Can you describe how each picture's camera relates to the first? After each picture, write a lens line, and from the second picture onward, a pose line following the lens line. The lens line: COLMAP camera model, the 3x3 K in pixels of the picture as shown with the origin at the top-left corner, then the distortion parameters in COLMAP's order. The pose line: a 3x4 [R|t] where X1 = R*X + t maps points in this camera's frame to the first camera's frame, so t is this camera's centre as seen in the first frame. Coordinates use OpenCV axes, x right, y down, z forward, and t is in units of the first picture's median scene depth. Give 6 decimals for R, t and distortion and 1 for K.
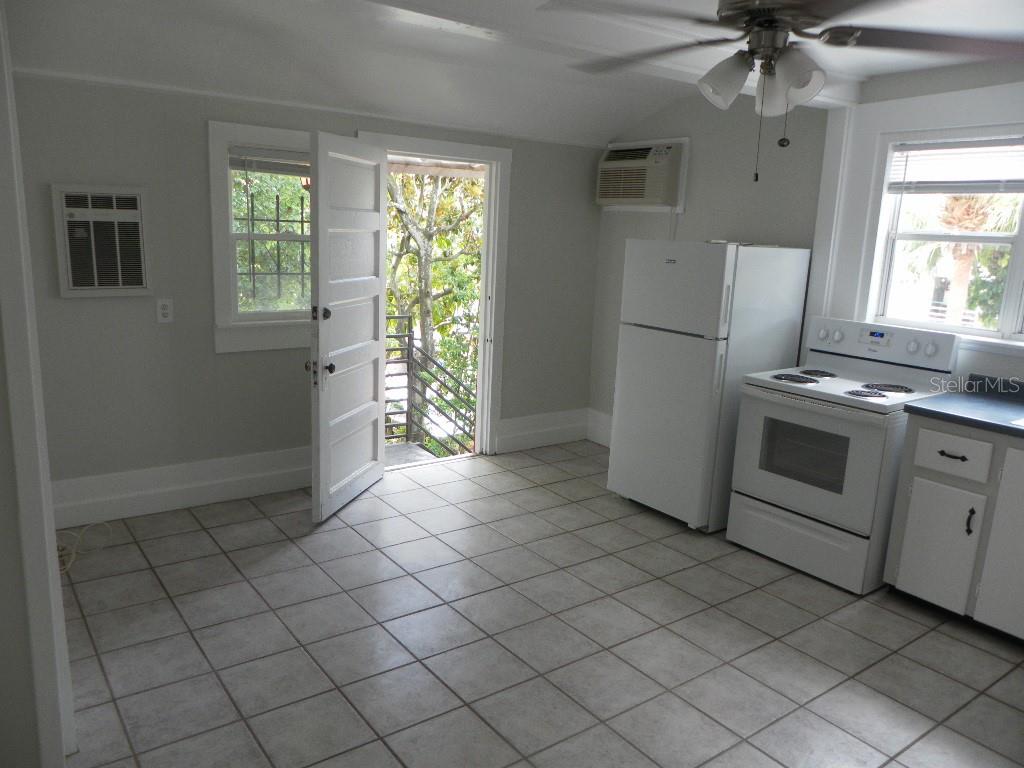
lens RADIAL K [[765.5, 0, 507.8], [0, 765.5, 385.7], [0, 0, 1]] dist [-0.018918, 0.002093]
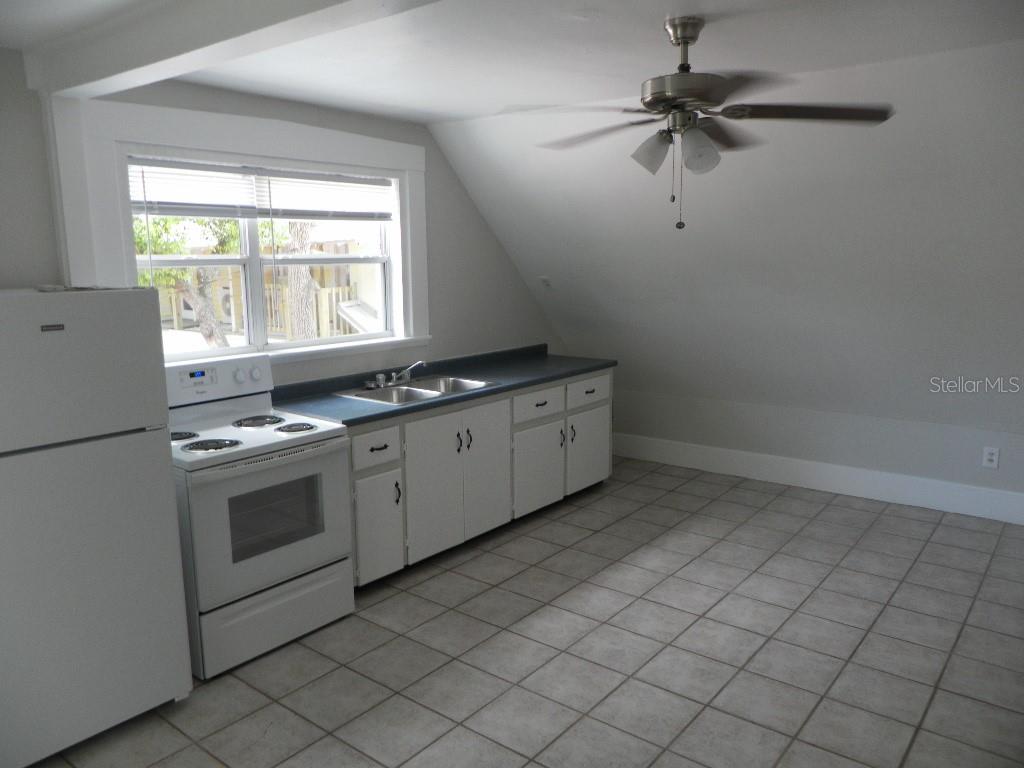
lens RADIAL K [[765.5, 0, 507.8], [0, 765.5, 385.7], [0, 0, 1]] dist [-0.018918, 0.002093]
pose [[-0.257085, -0.203070, 0.944812, -0.513714], [0.191041, 0.947699, 0.255673, -0.242320], [-0.947317, 0.246228, -0.204845, 0.959802]]
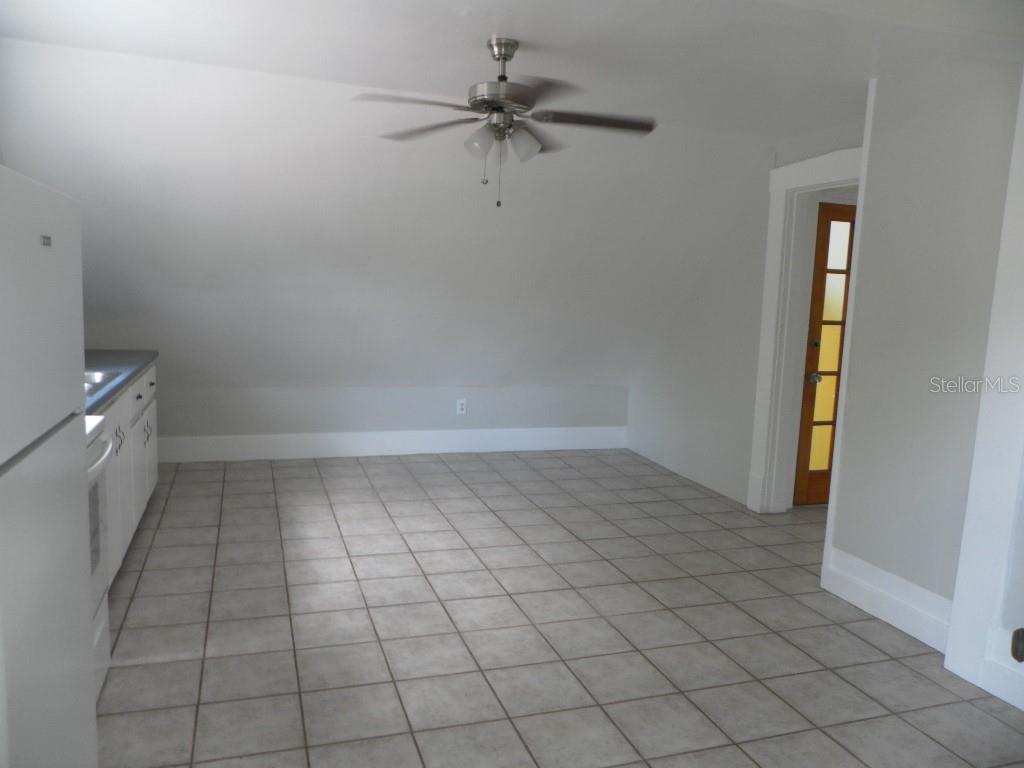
lens RADIAL K [[765.5, 0, 507.8], [0, 765.5, 385.7], [0, 0, 1]] dist [-0.018918, 0.002093]
pose [[-0.949121, -0.119448, 0.291379, -0.118499], [-0.020520, 0.946763, 0.321275, -0.255978], [-0.314243, 0.298950, -0.901044, 1.517438]]
